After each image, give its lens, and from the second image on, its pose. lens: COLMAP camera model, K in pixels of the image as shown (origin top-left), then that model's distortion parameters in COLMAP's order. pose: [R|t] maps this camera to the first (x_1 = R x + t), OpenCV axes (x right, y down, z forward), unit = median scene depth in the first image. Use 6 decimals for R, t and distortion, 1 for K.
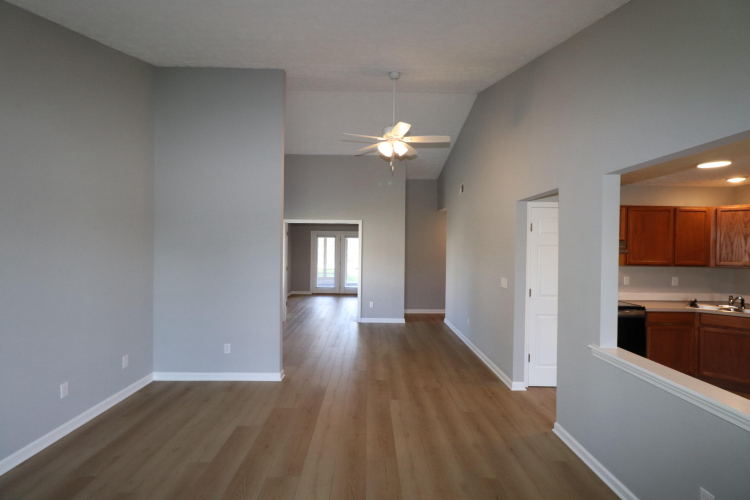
lens RADIAL K [[345.4, 0, 372.3], [0, 345.4, 246.2], [0, 0, 1]] dist [-0.001060, -0.000204]
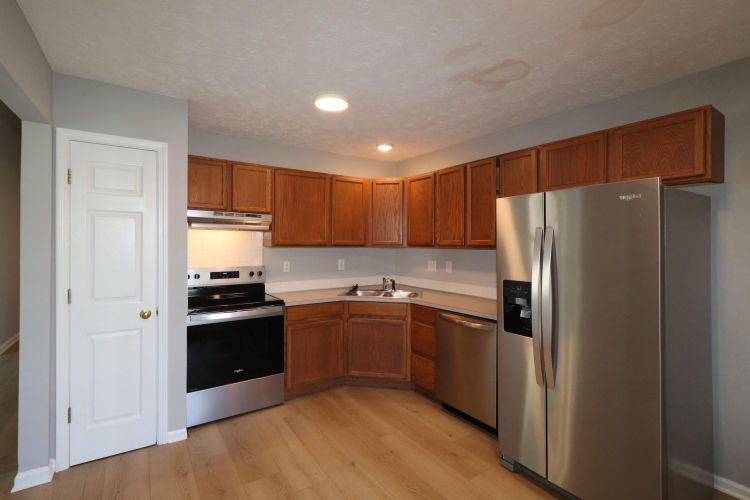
lens RADIAL K [[350.1, 0, 376.1], [0, 350.1, 245.3], [0, 0, 1]] dist [0.001261, -0.000053]
pose [[0.834266, -0.014299, 0.551177, 0.505895], [0.007380, 0.999864, 0.014769, 0.043458], [-0.551313, -0.008253, 0.834257, 0.242355]]
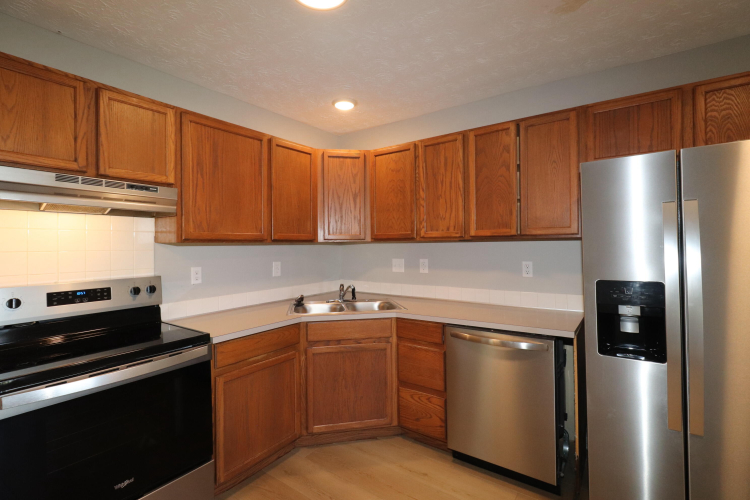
lens RADIAL K [[344.5, 0, 375.2], [0, 344.5, 243.9], [0, 0, 1]] dist [0.000230, -0.000069]
pose [[0.591629, -0.021216, 0.805931, 0.530671], [0.019891, 0.999734, 0.011717, 0.057587], [-0.805965, 0.009099, 0.591893, 0.539988]]
